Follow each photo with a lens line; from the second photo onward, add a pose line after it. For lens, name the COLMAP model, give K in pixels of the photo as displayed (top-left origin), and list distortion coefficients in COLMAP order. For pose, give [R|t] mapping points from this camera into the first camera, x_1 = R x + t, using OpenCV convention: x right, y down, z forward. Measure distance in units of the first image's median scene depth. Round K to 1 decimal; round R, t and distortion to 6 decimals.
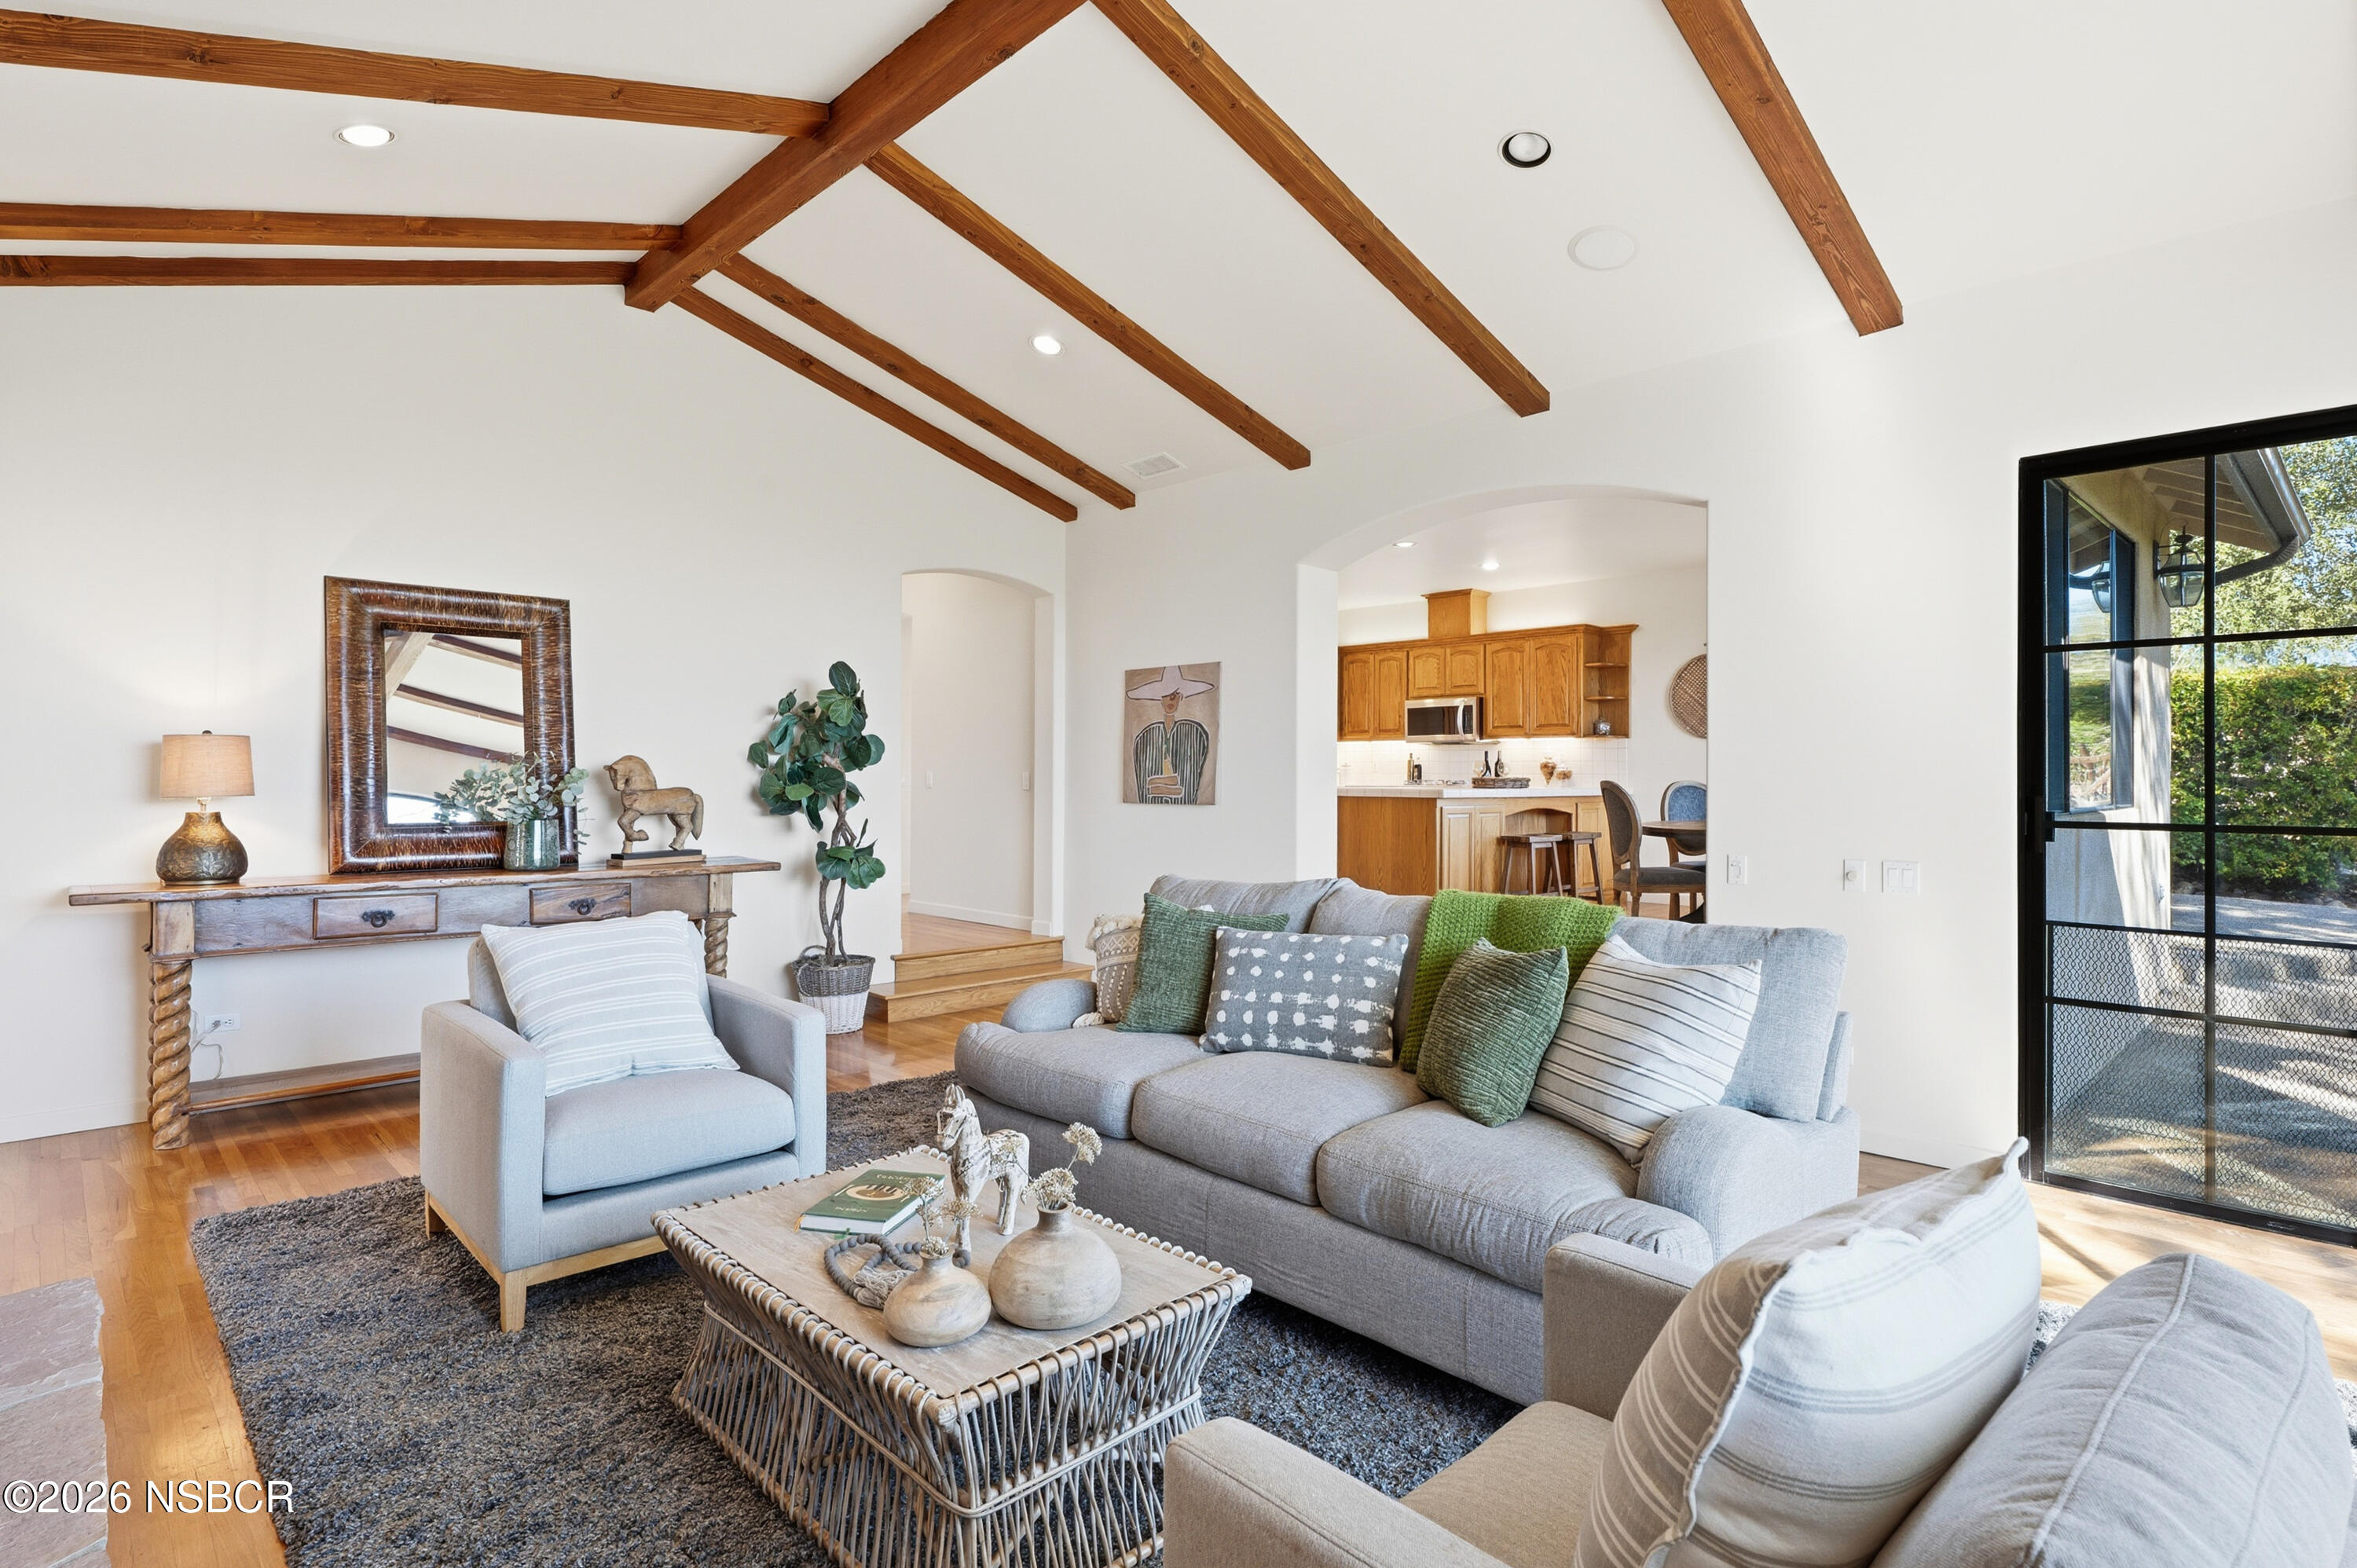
lens RADIAL K [[1184.6, 0, 1176.3], [0, 1184.6, 756.3], [0, 0, 1]] dist [0.002821, 0.000346]
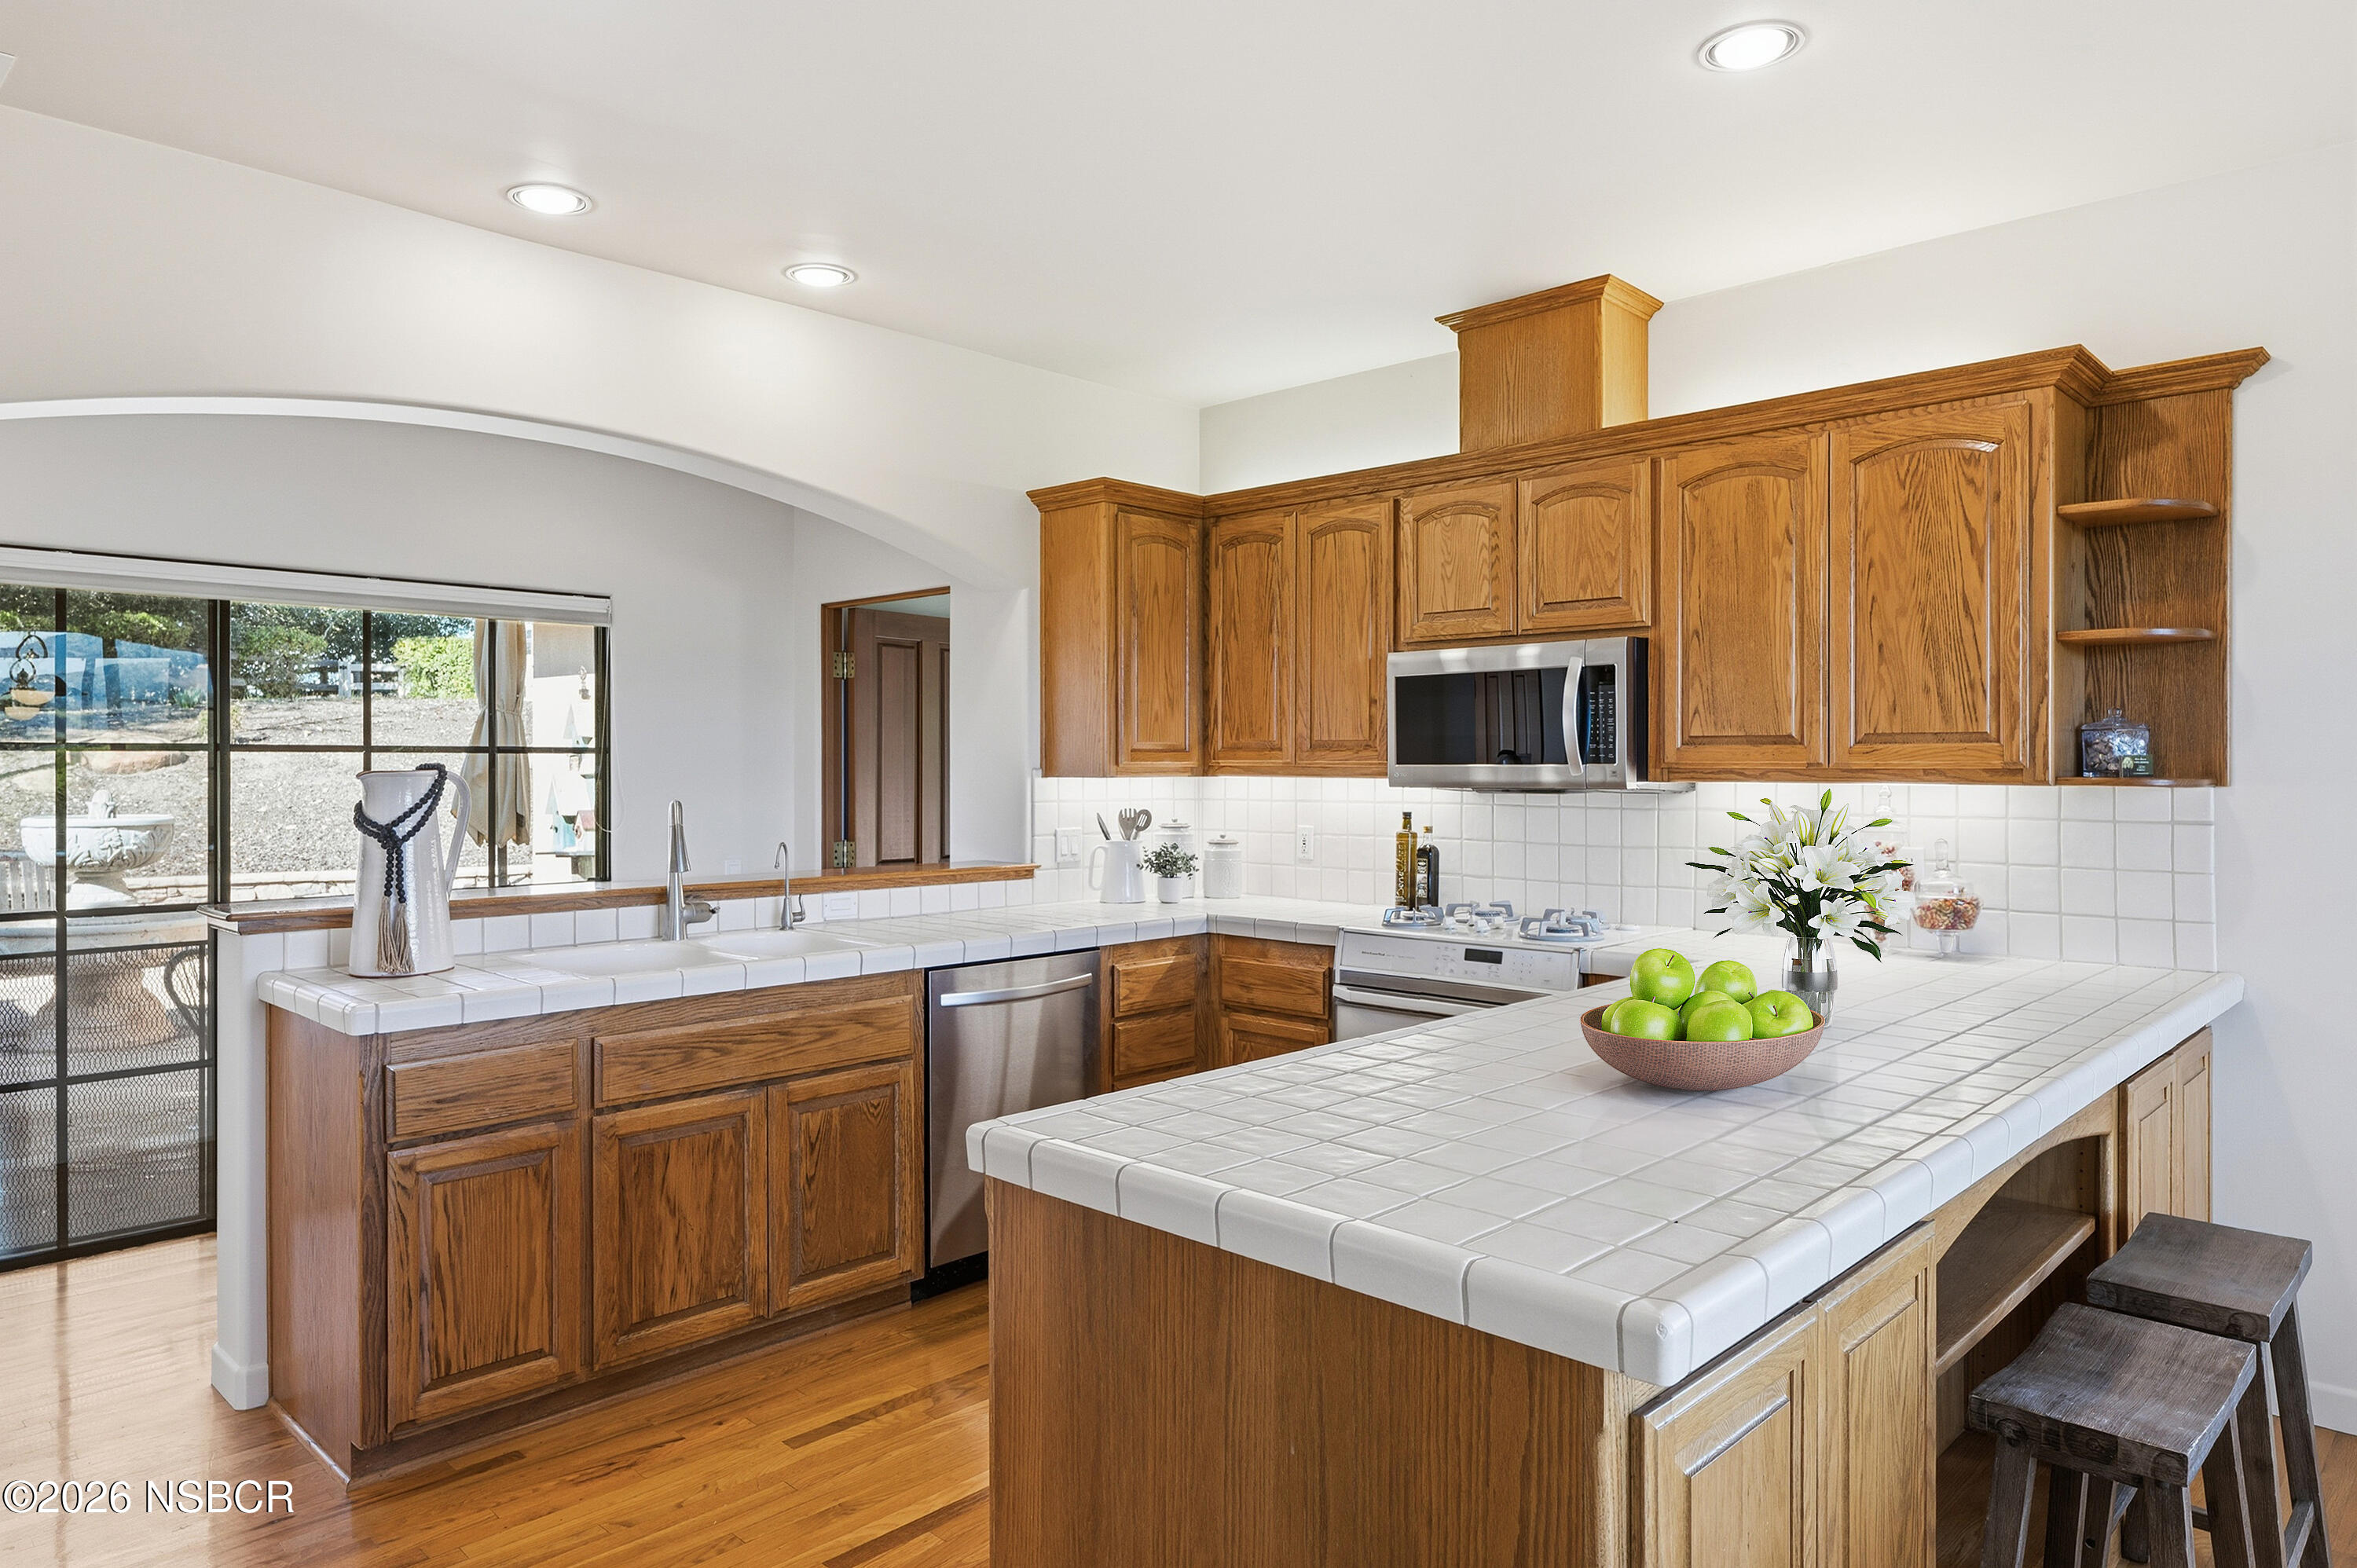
lens RADIAL K [[1464.2, 0, 1190.4], [0, 1464.2, 758.5], [0, 0, 1]] dist [0.003383, 0.000722]
pose [[0.998743, -0.002947, 0.050044, 0.127136], [0.002397, 0.999936, 0.011035, -0.024183], [-0.050073, -0.010901, 0.998686, 0.643223]]
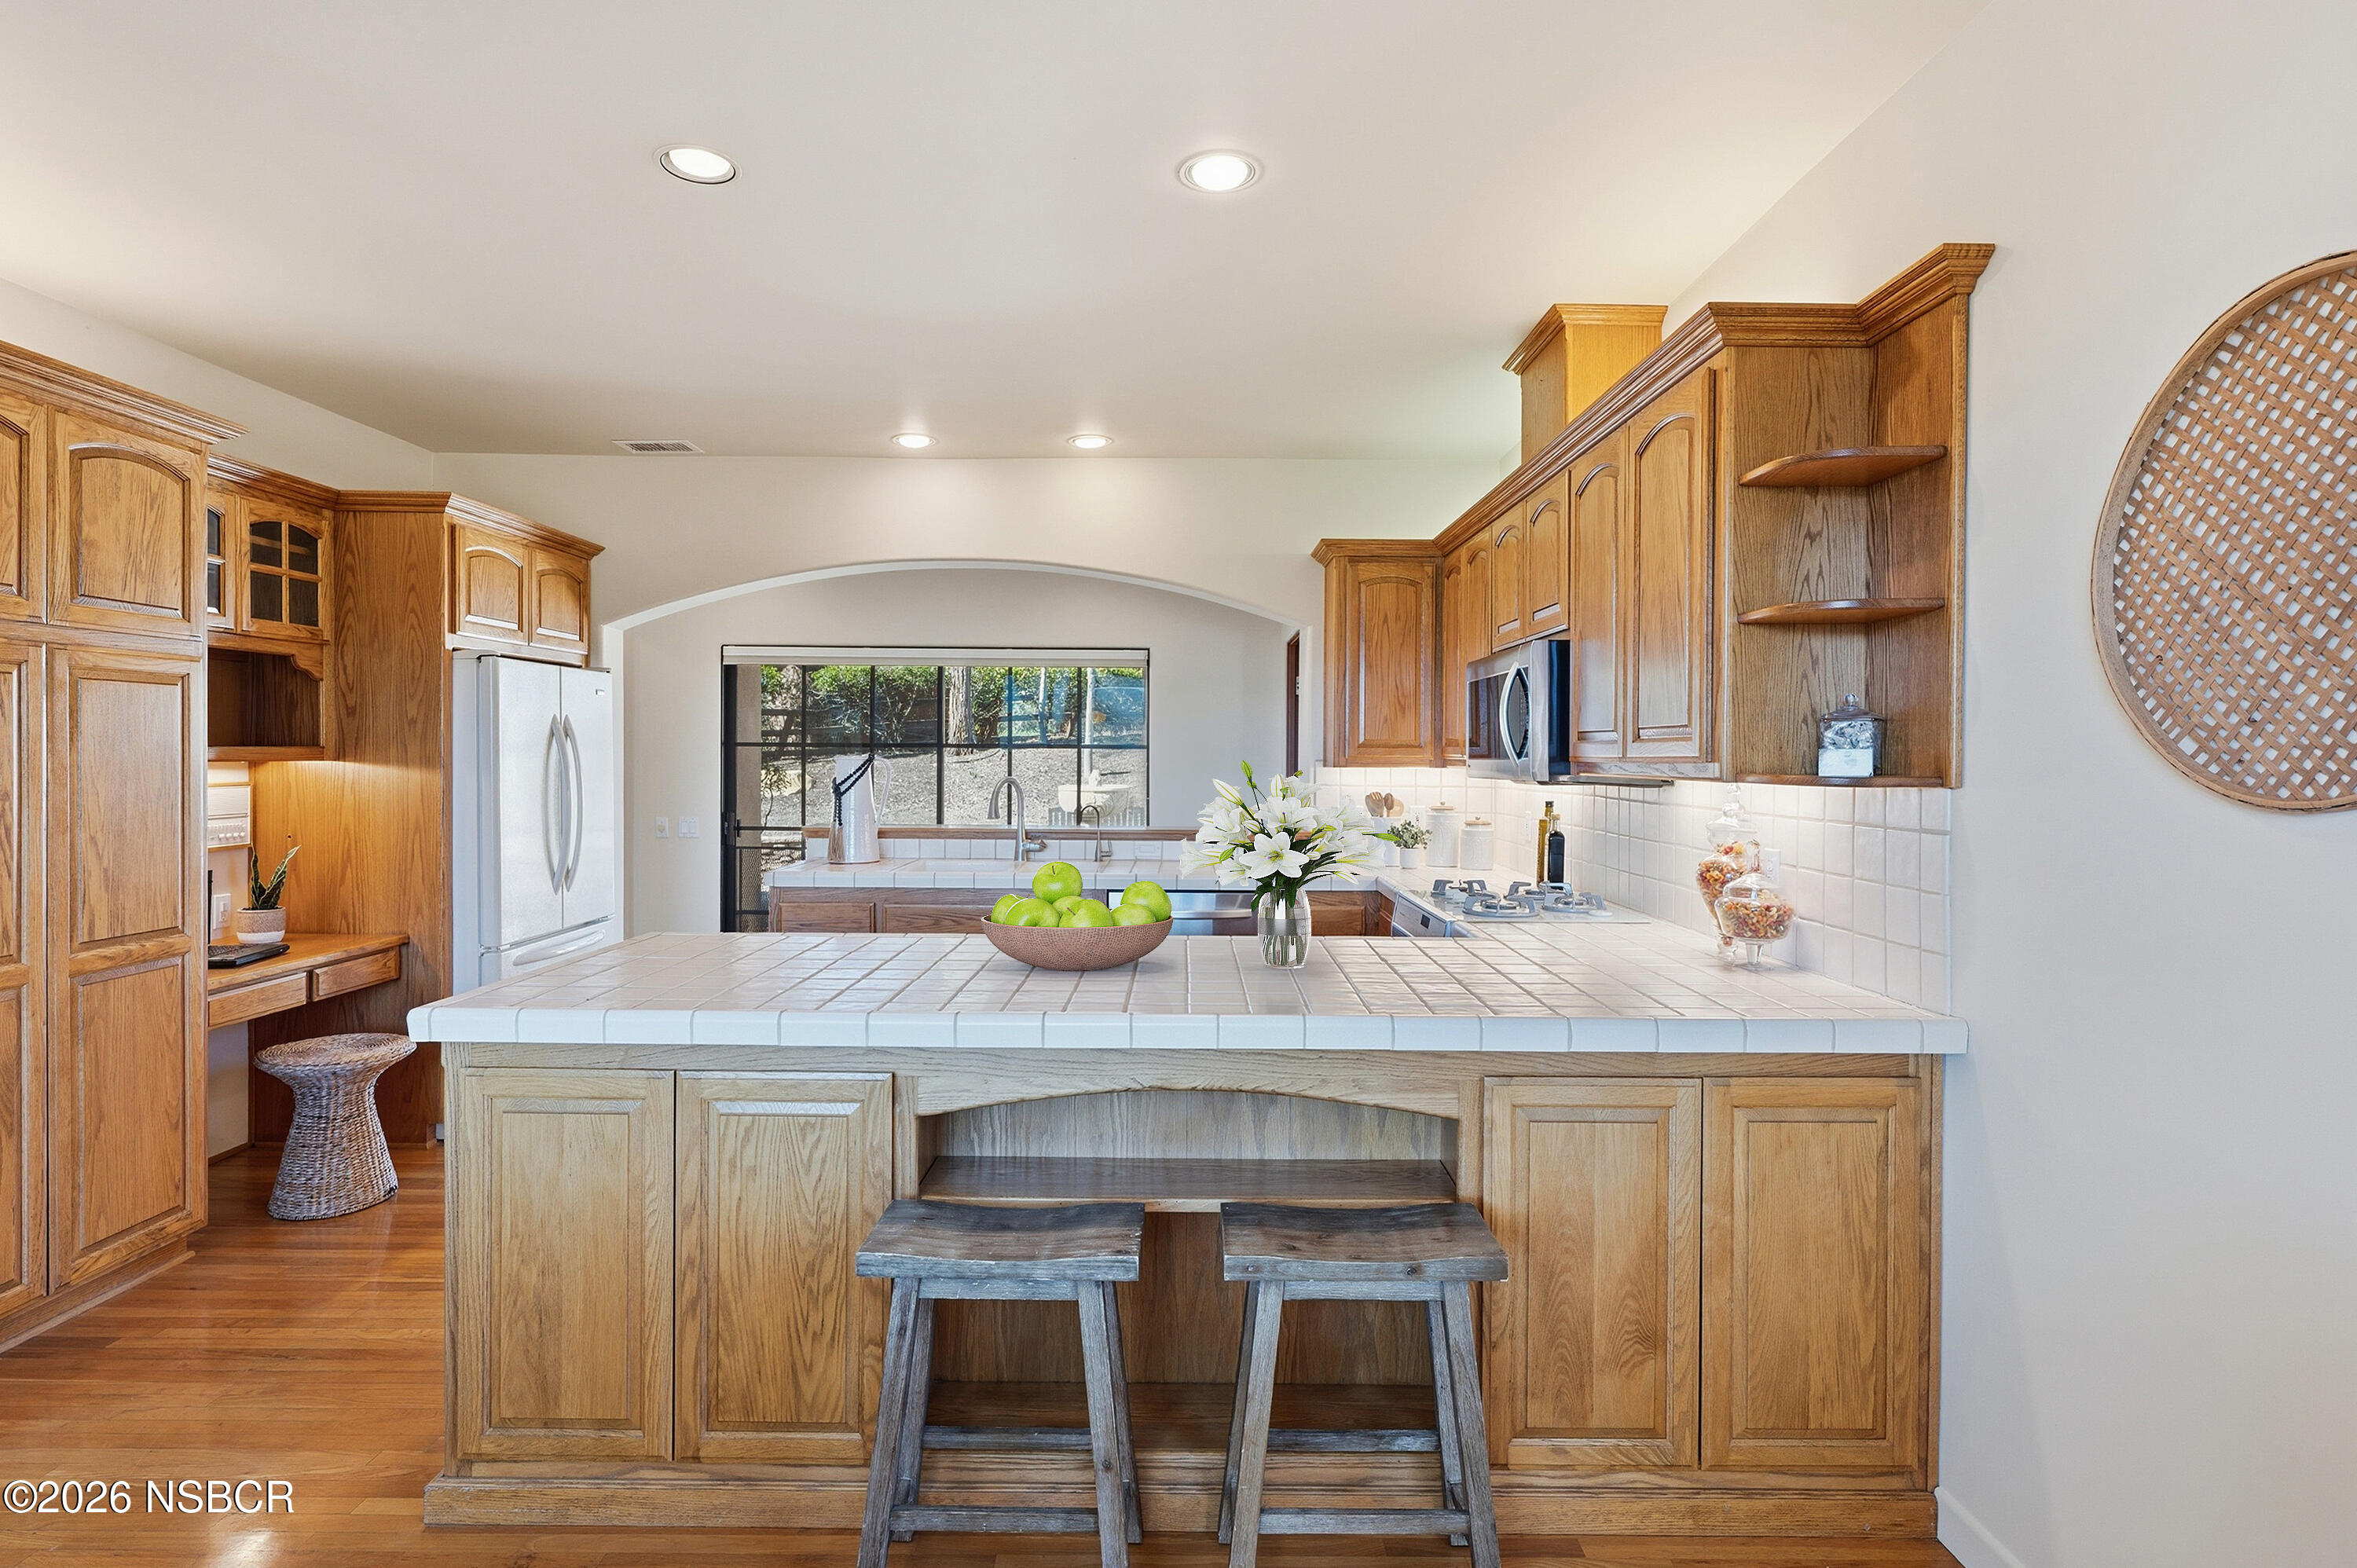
lens RADIAL K [[1184.6, 0, 1176.3], [0, 1184.6, 756.3], [0, 0, 1]] dist [0.002821, 0.000346]
pose [[0.718088, 0.001055, -0.695951, 0.402623], [0.006863, 0.999940, 0.008596, -0.022445], [0.695918, -0.010949, 0.718037, 0.702528]]
